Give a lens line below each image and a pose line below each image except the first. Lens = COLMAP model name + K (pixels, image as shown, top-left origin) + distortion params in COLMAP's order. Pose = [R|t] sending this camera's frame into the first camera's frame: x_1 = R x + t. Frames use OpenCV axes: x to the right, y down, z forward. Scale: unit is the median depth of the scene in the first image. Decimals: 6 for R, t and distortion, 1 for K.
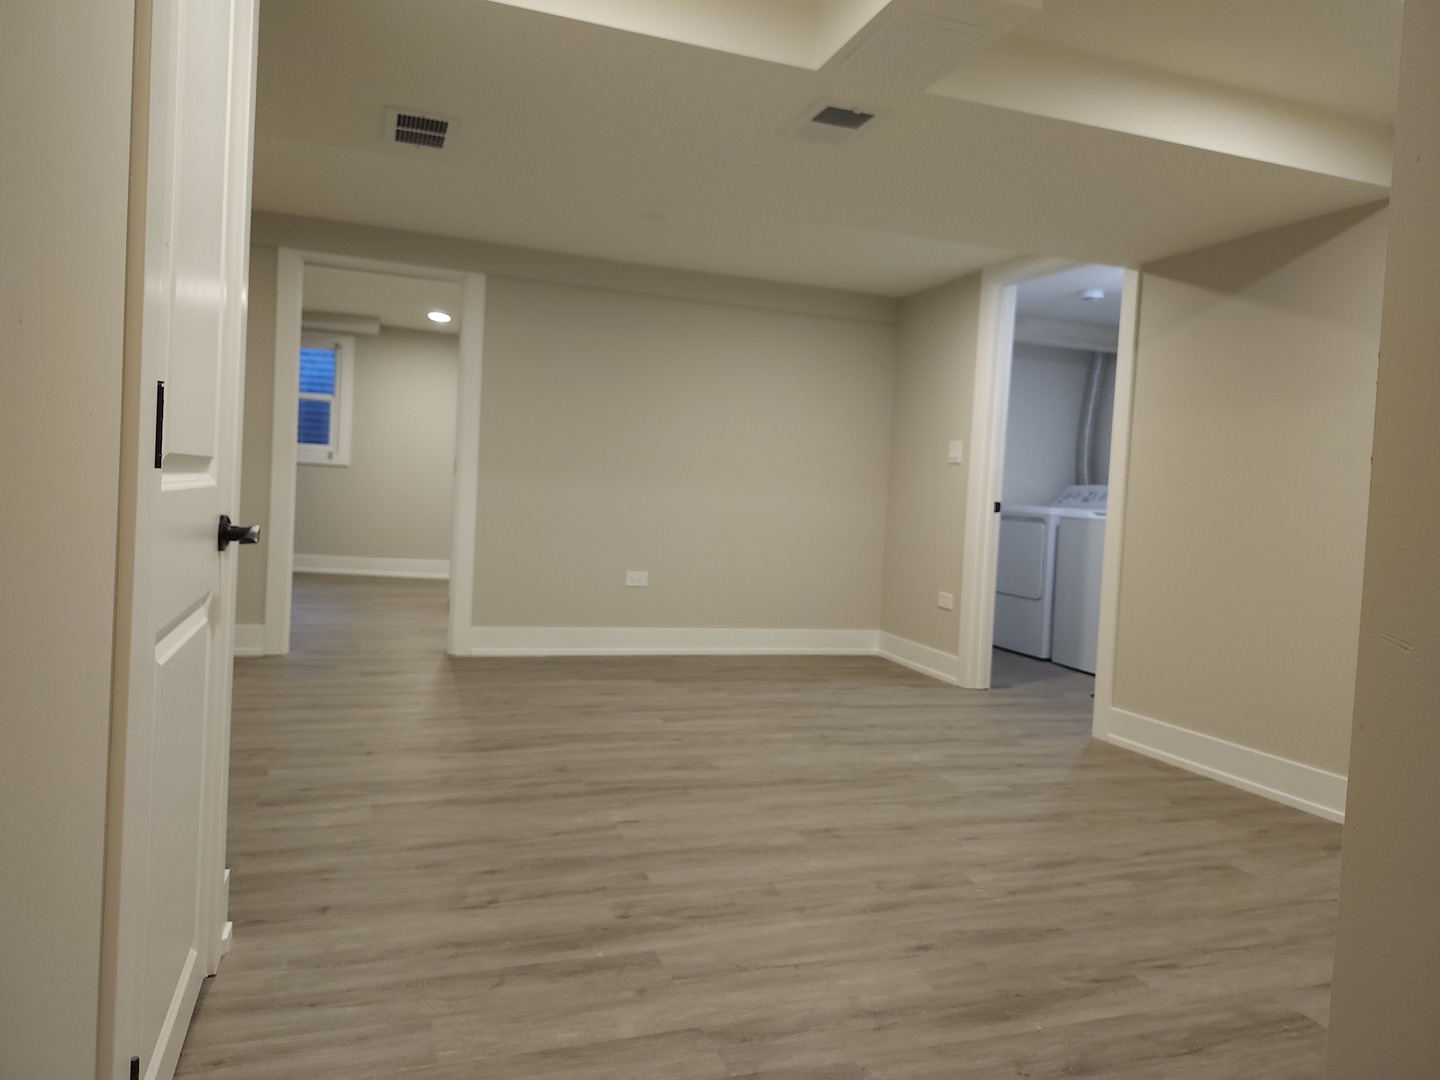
lens RADIAL K [[1006.1, 0, 719.5], [0, 1006.1, 534.0], [0, 0, 1]] dist [0.116696, -0.154523]
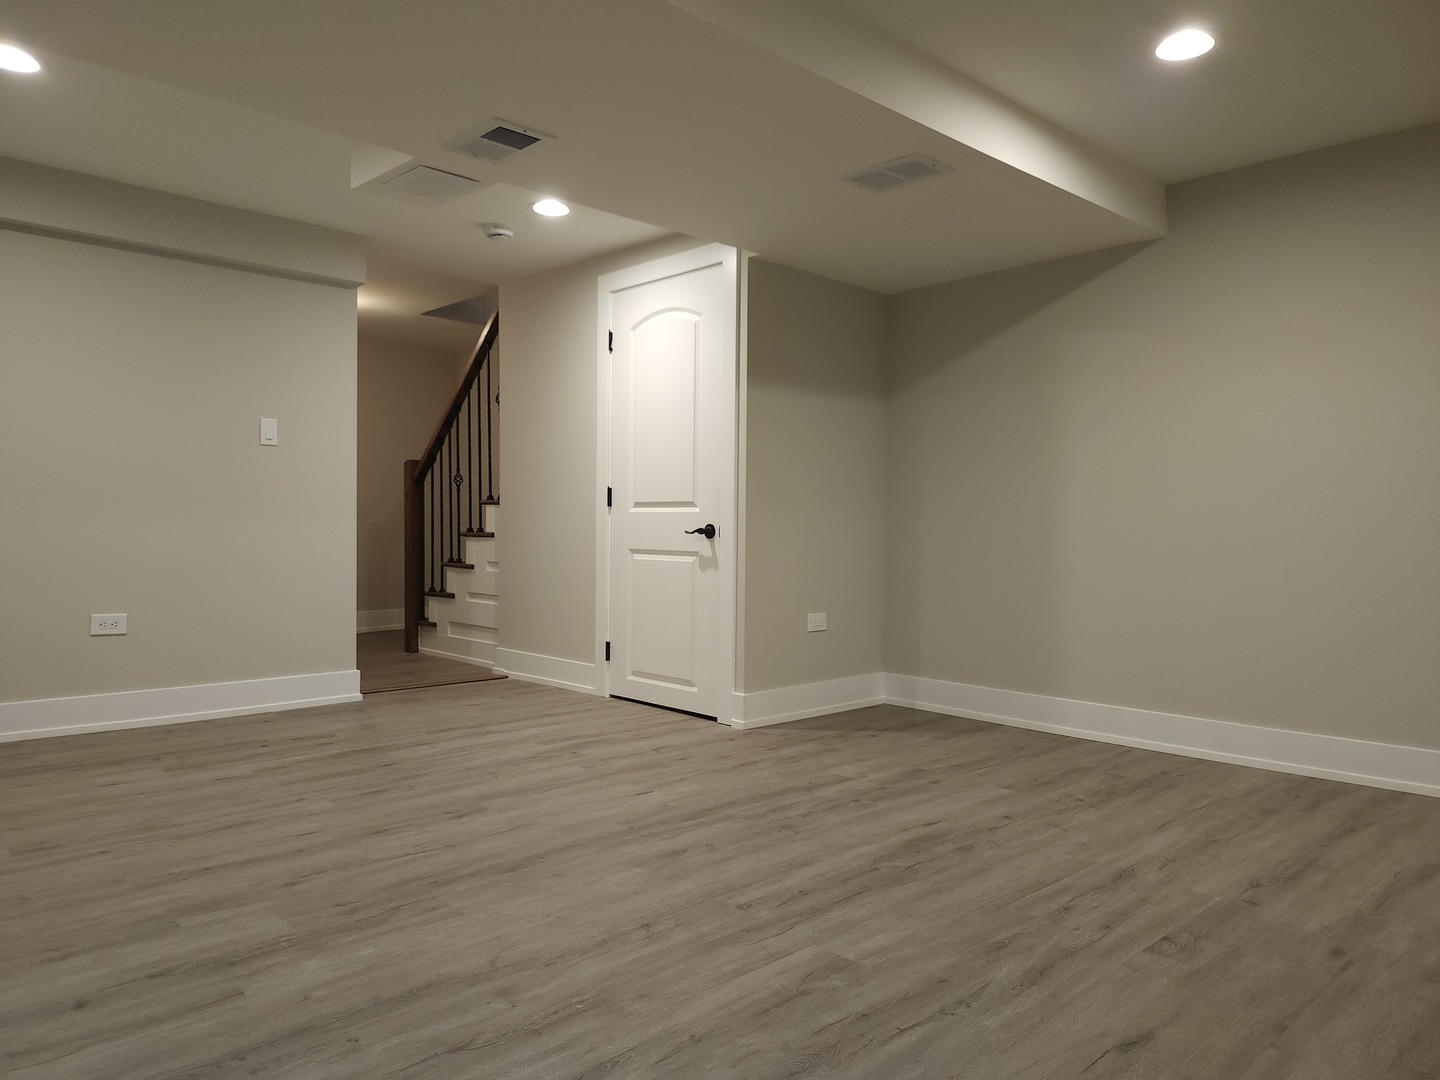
lens RADIAL K [[1006.1, 0, 719.5], [0, 1006.1, 534.0], [0, 0, 1]] dist [0.116696, -0.154523]
pose [[-0.911949, -0.061199, -0.405714, 0.353426], [-0.079714, 0.996399, 0.028880, -0.047344], [0.402486, 0.058678, -0.913544, 2.366303]]
